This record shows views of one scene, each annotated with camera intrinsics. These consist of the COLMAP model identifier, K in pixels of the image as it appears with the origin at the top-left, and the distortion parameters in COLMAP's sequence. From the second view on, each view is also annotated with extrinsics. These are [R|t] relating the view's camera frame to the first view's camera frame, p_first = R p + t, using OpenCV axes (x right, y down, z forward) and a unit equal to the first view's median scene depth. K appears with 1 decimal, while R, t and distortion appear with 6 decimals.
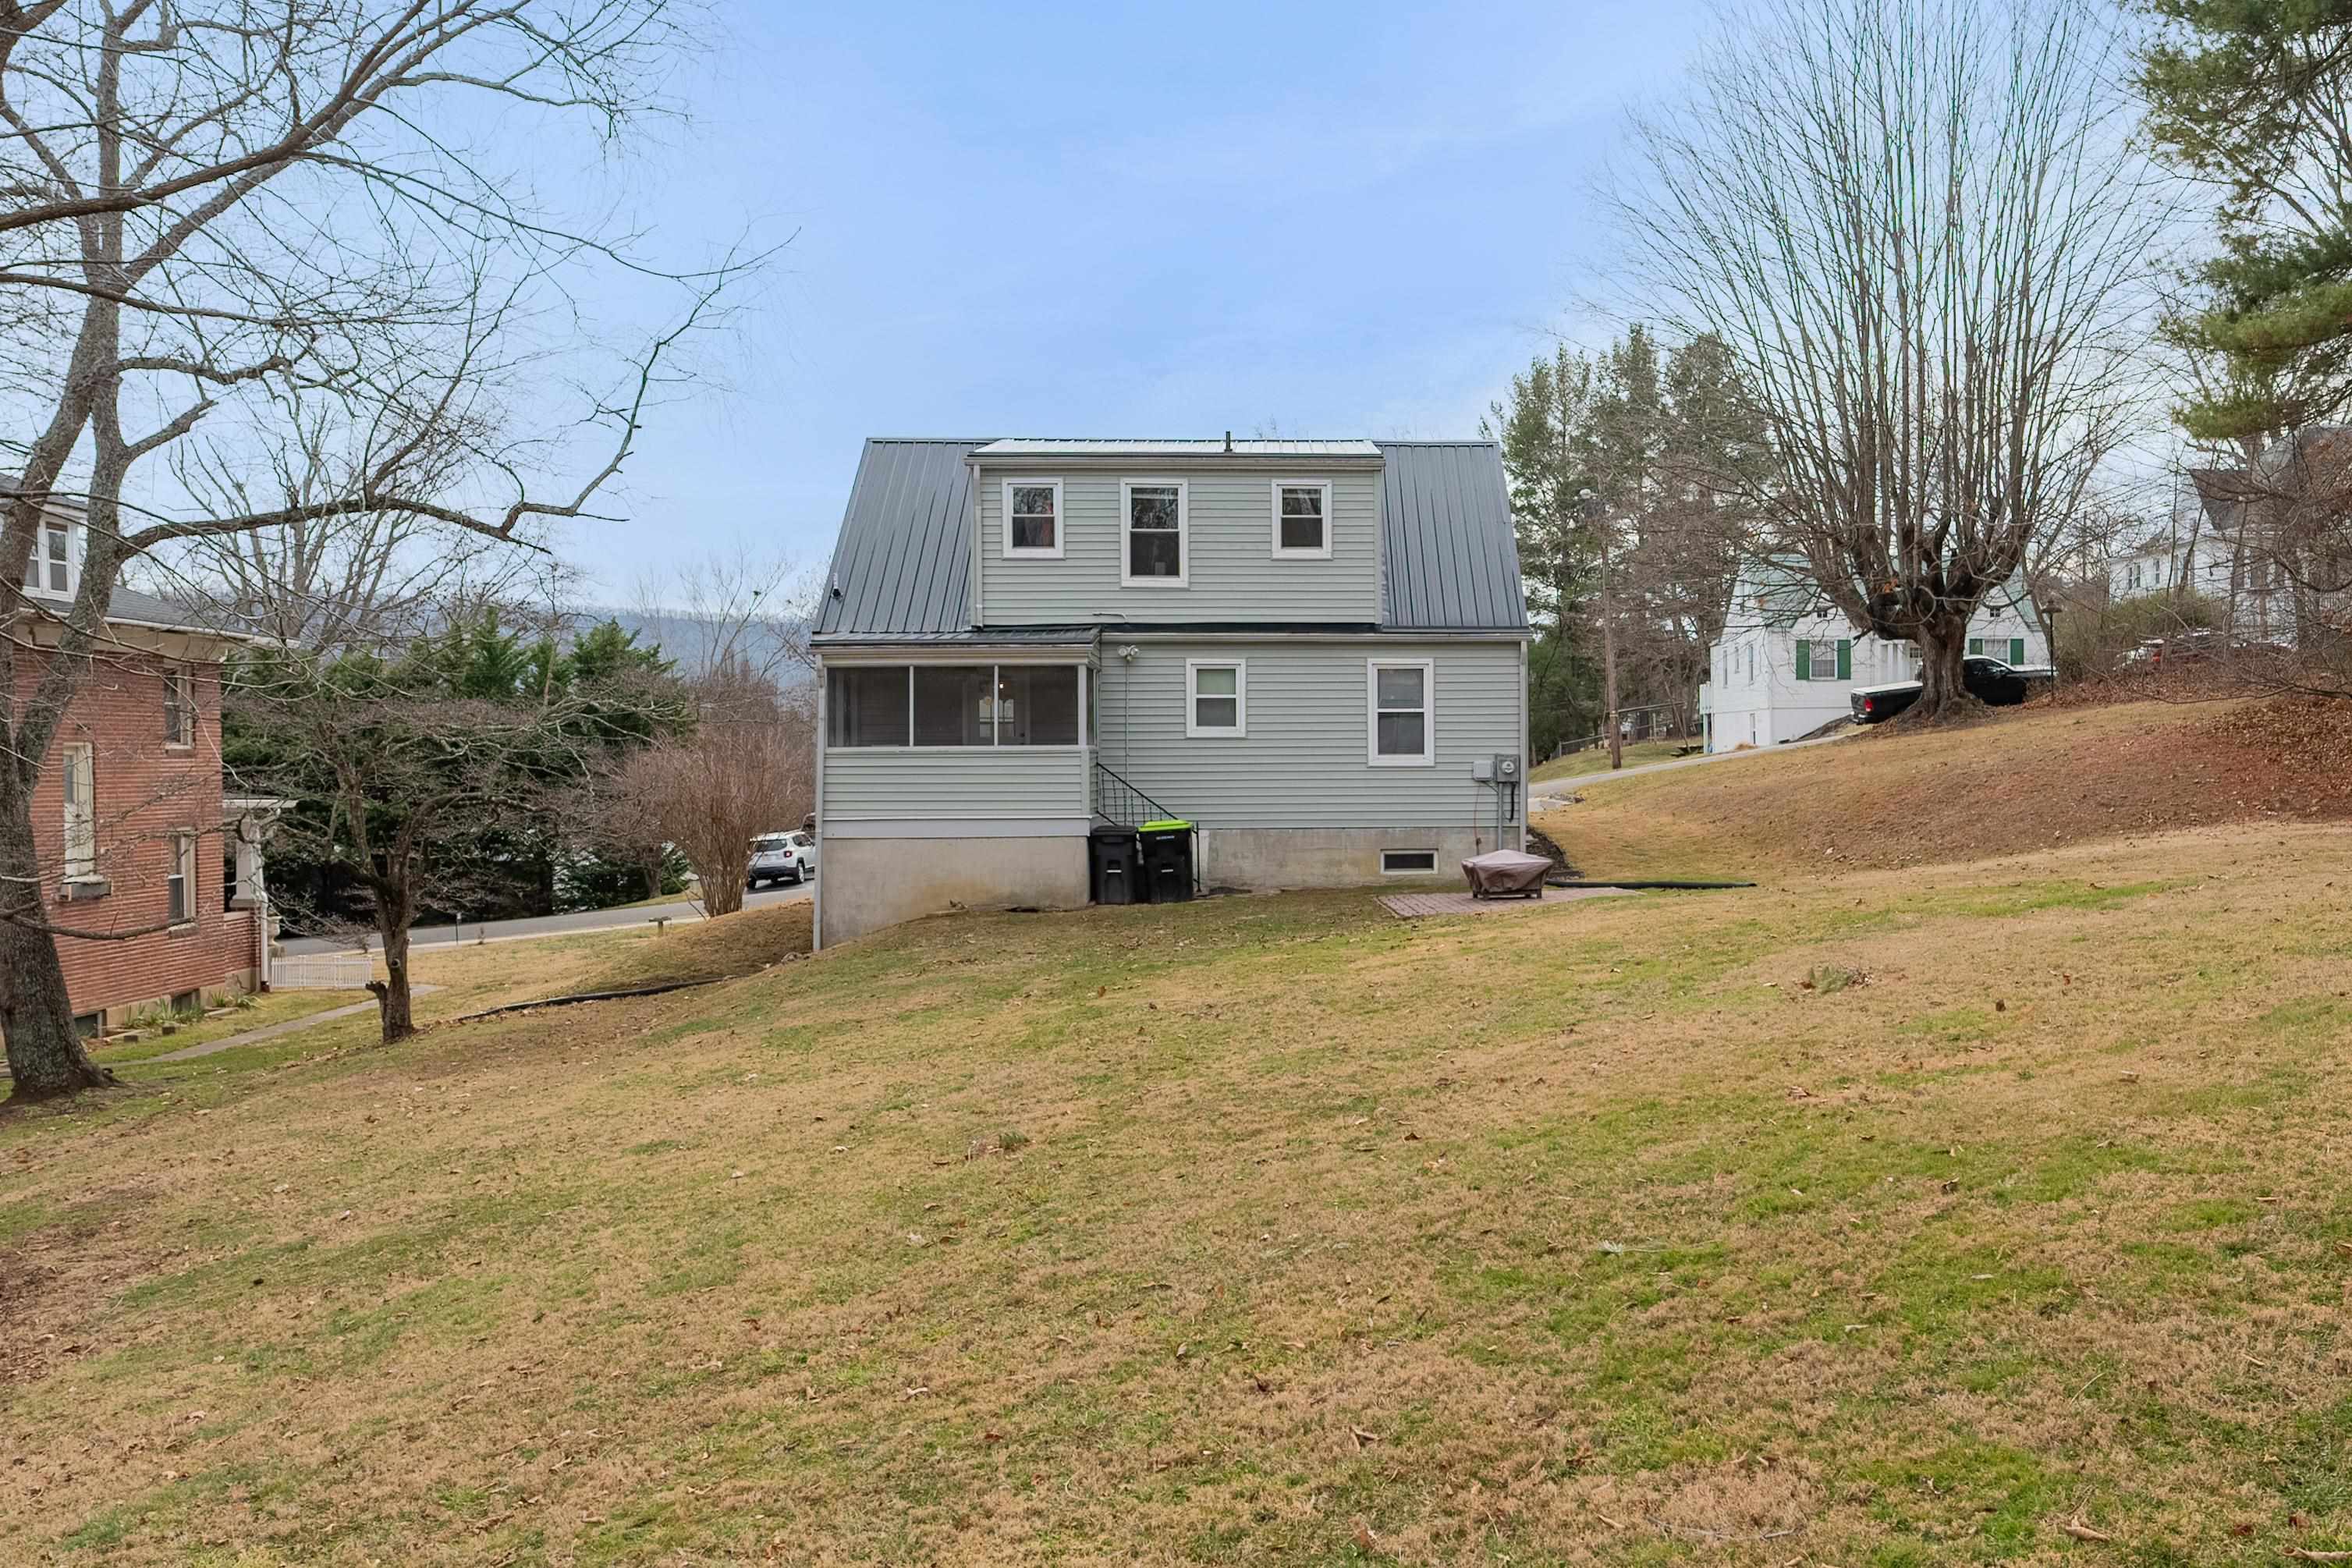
lens RADIAL K [[2145.7, 0, 1180.2], [0, 2145.7, 776.0], [0, 0, 1]] dist [-0.000104, -0.002536]
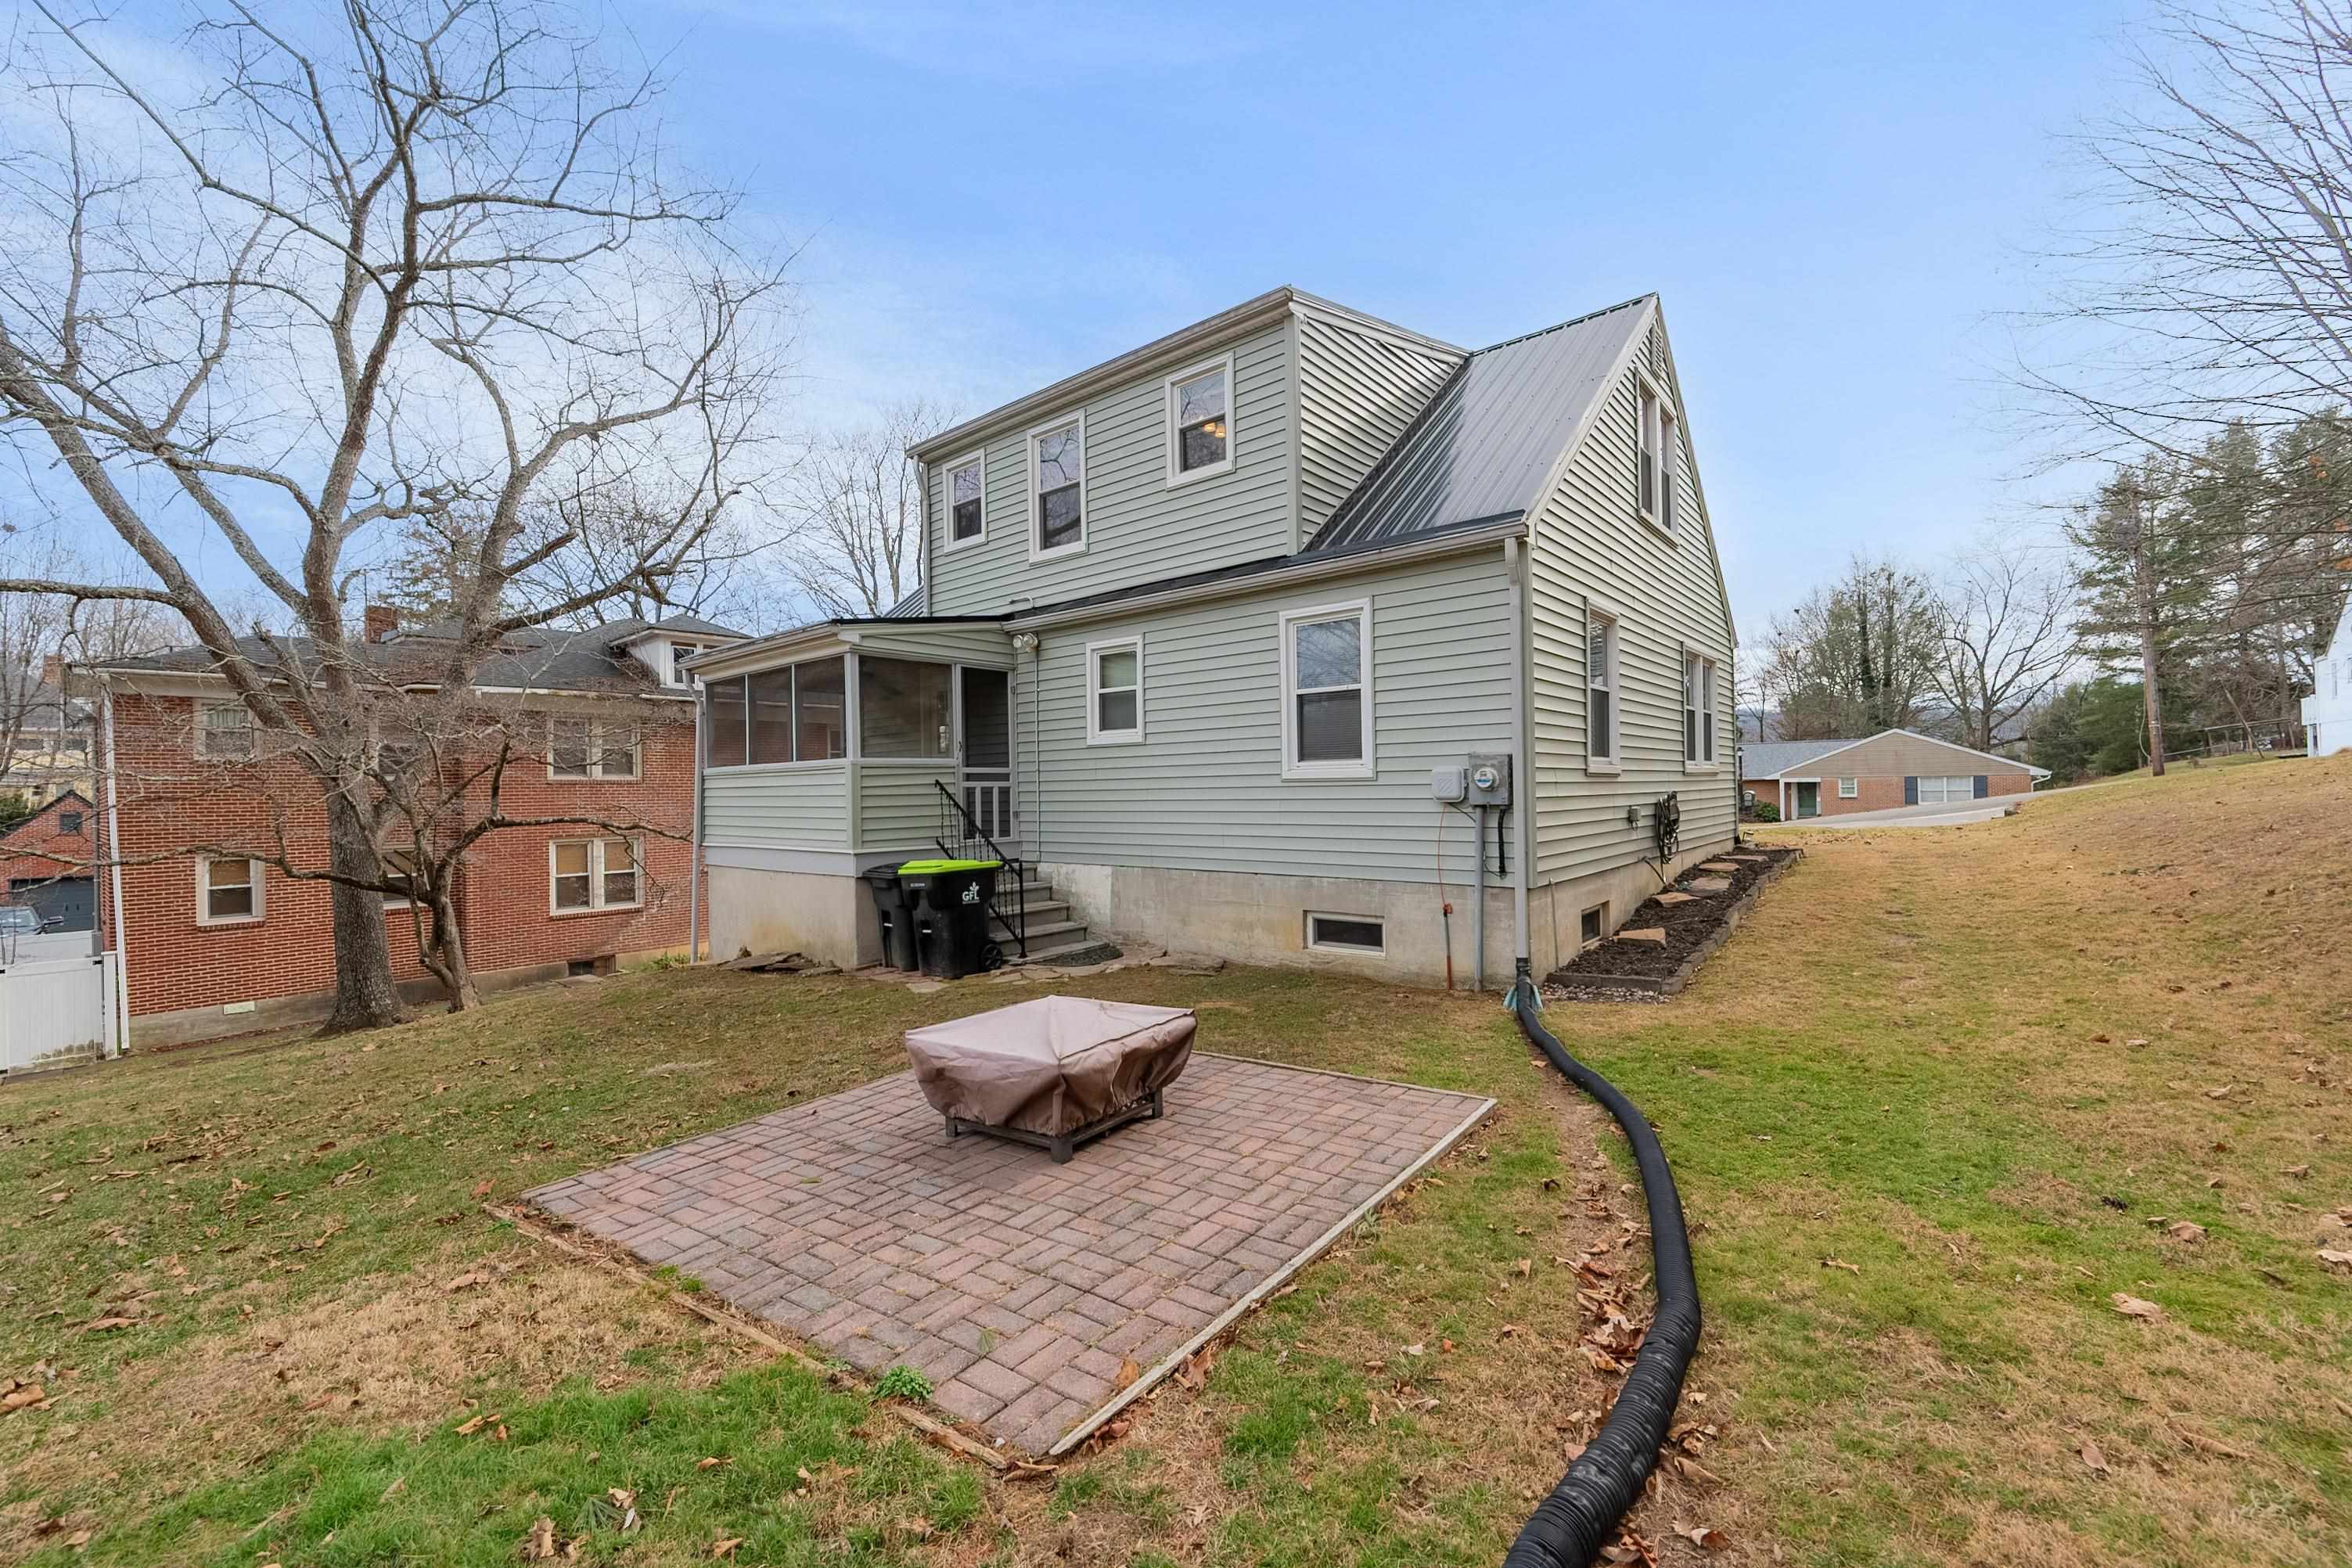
lens RADIAL K [[976.9, 0, 1082.0], [0, 976.9, 784.3], [0, 0, 1]] dist [0.002292, -0.000206]
pose [[0.781237, -0.010983, -0.624138, 0.222919], [0.008159, 0.999939, -0.007384, -0.001487], [0.624182, 0.000677, 0.781279, 0.732525]]
